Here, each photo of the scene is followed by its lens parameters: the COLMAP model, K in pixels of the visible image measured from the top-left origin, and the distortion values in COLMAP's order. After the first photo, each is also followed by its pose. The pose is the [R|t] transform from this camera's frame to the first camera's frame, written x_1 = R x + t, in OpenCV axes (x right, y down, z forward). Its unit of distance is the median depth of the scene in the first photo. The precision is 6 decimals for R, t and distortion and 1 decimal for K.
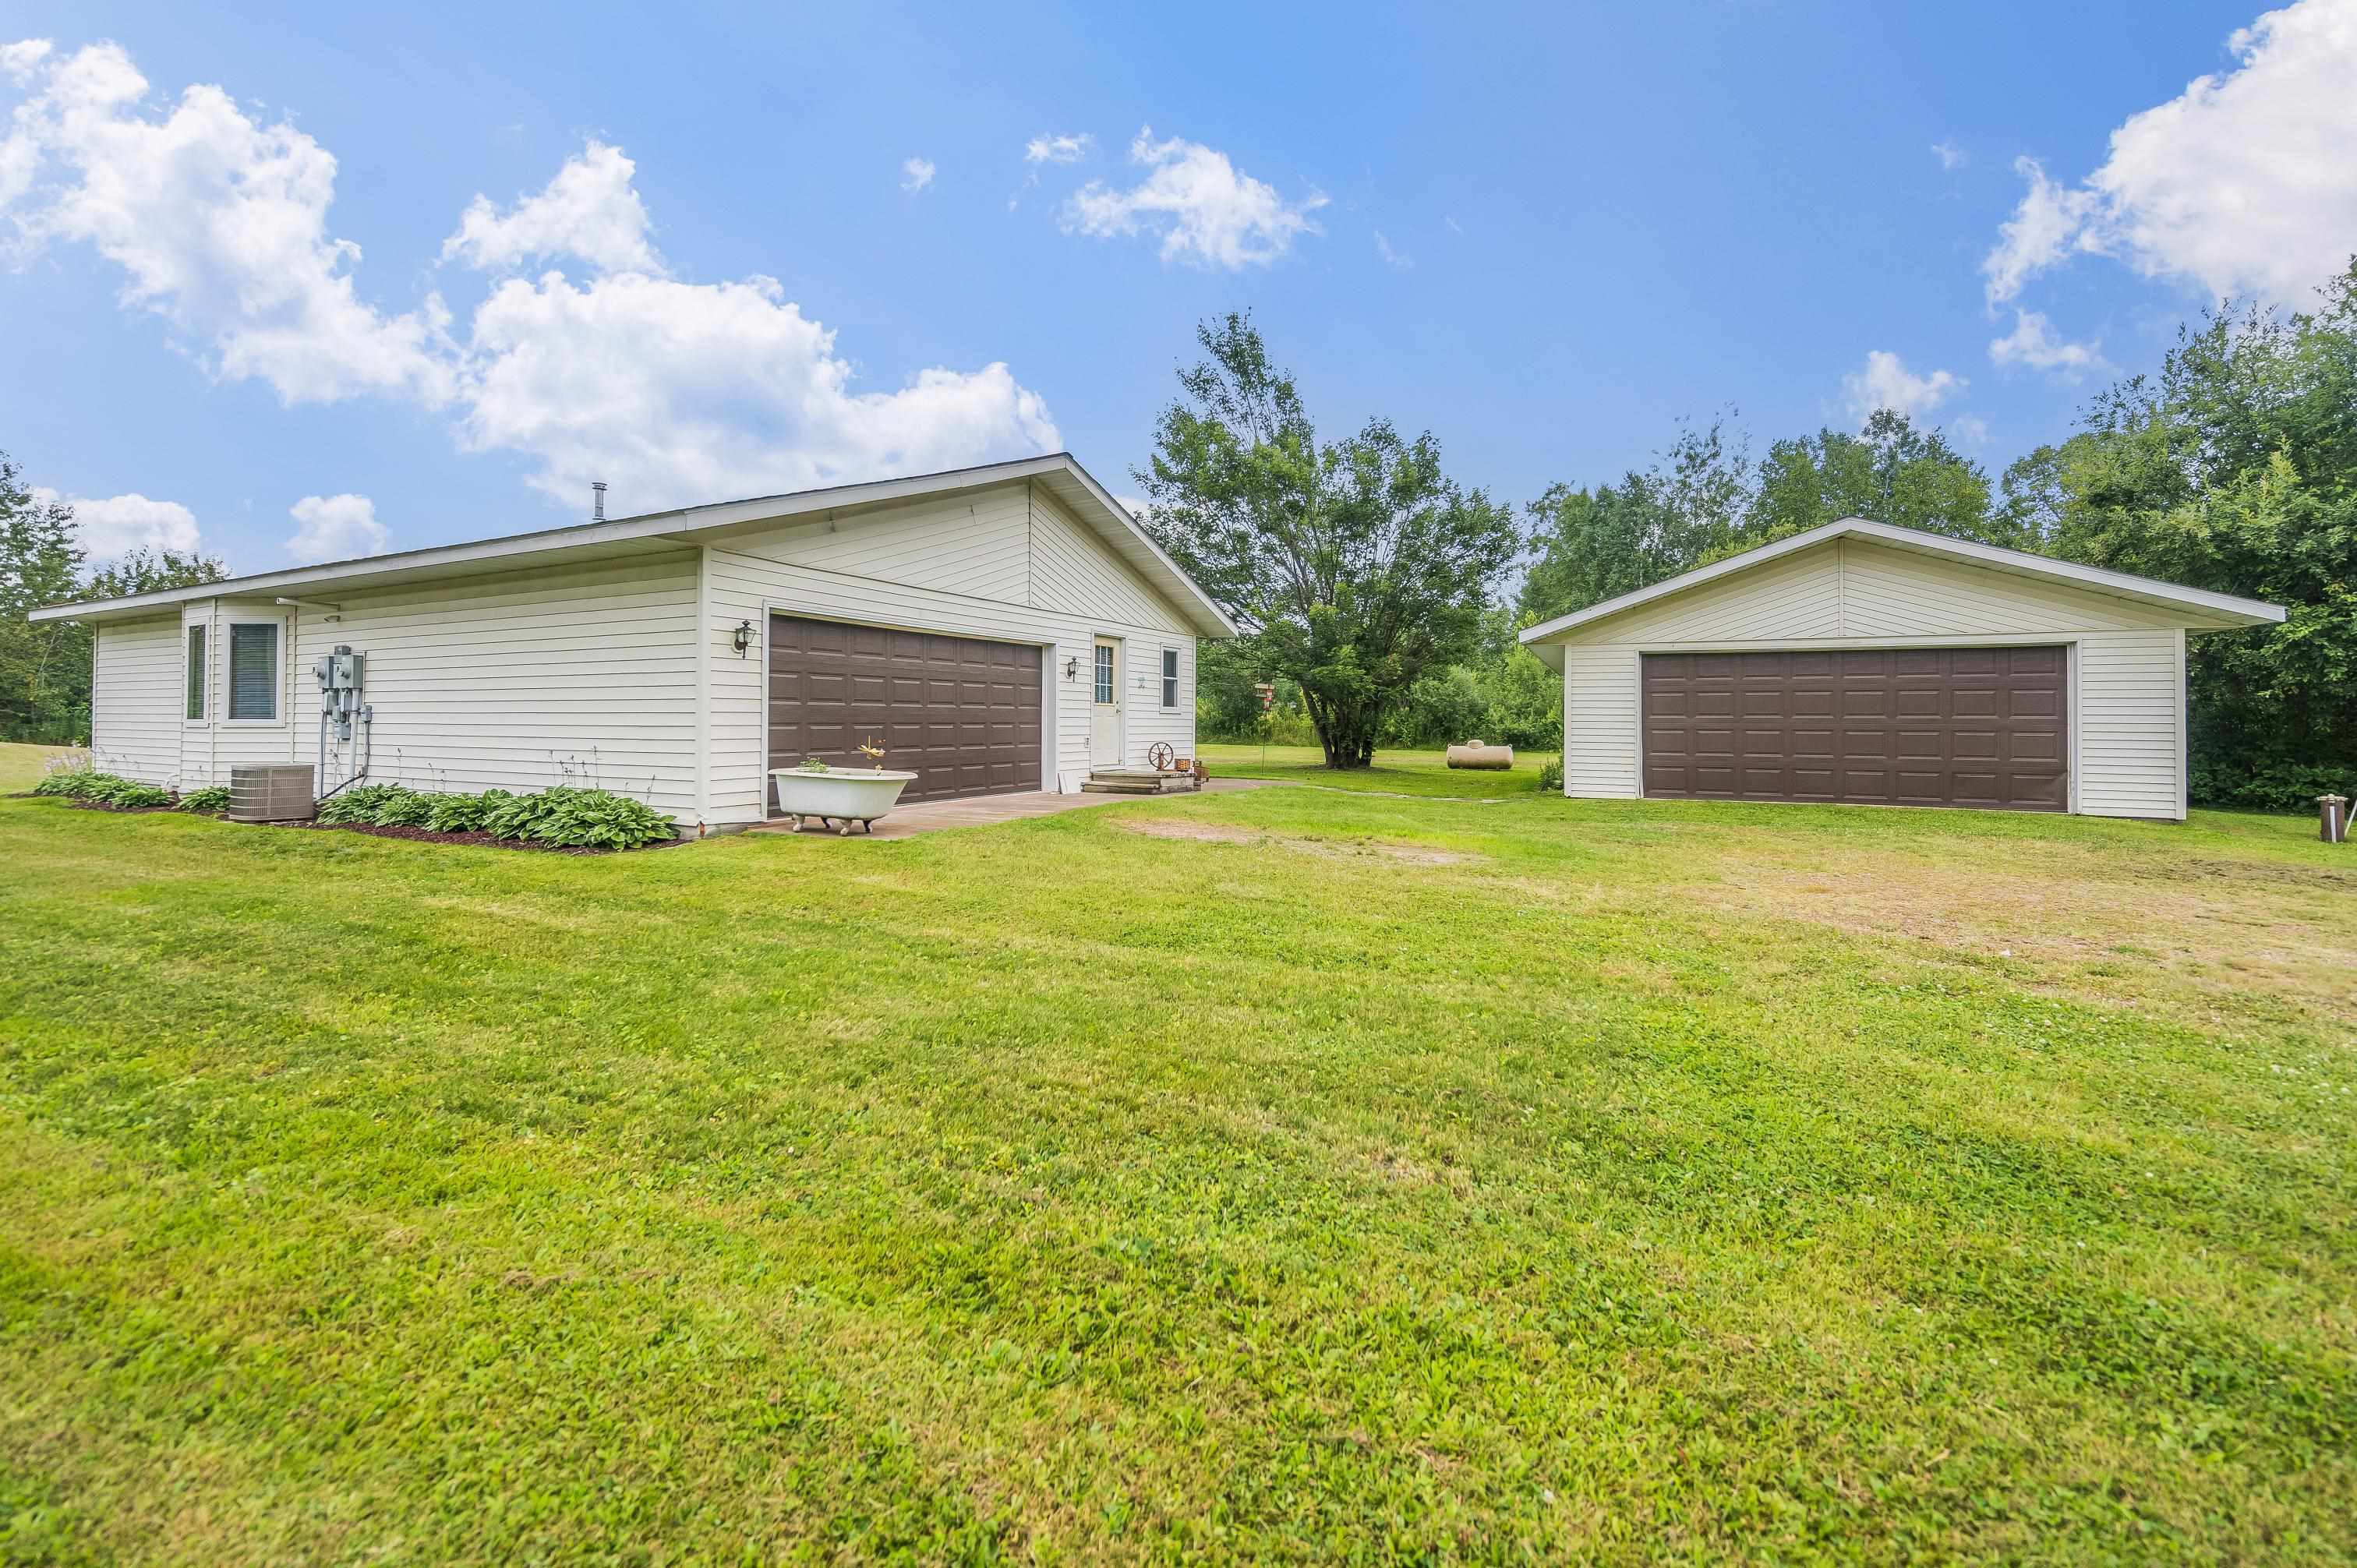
lens RADIAL K [[916.0, 0, 1177.9], [0, 916.0, 717.0], [0, 0, 1]] dist [0.000040, -0.000003]
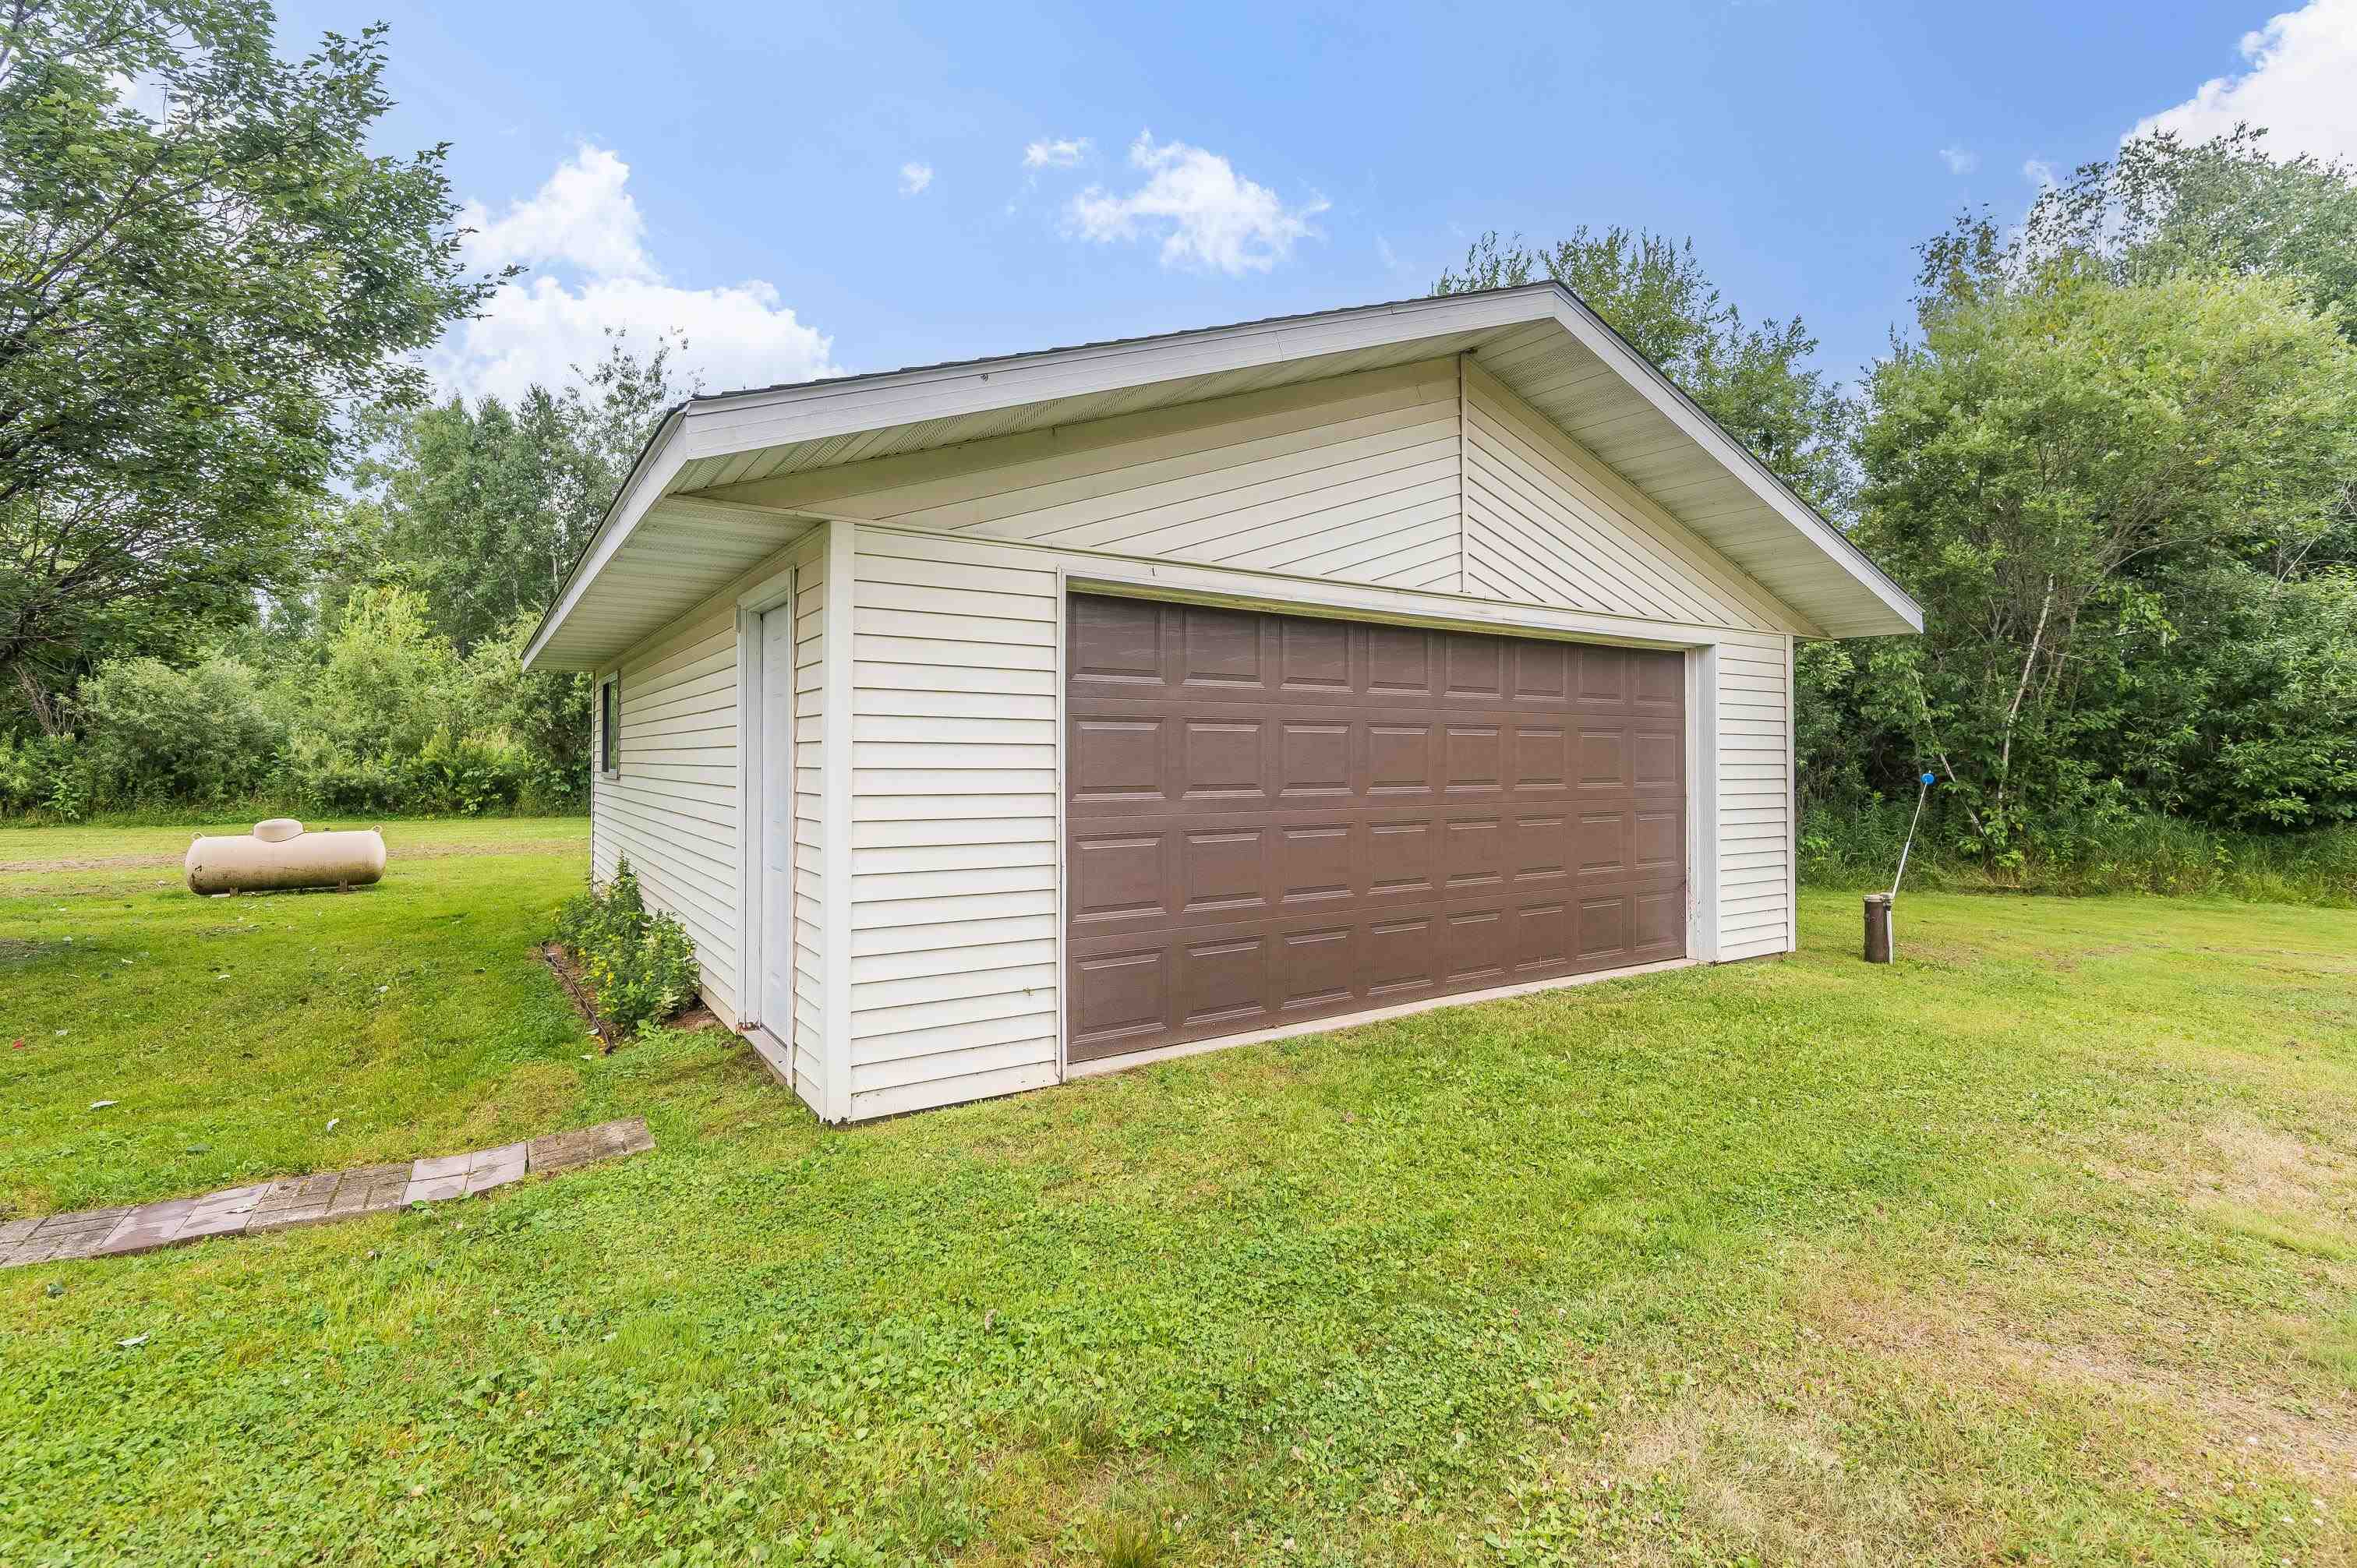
lens RADIAL K [[1071.9, 0, 1180.2], [0, 1071.9, 745.7], [0, 0, 1]] dist [0.000306, 0.000107]
pose [[0.508073, 0.001576, 0.861312, 0.074699], [-0.002777, 0.999996, -0.000191, -0.005920], [-0.861309, -0.002295, 0.508076, 0.262948]]
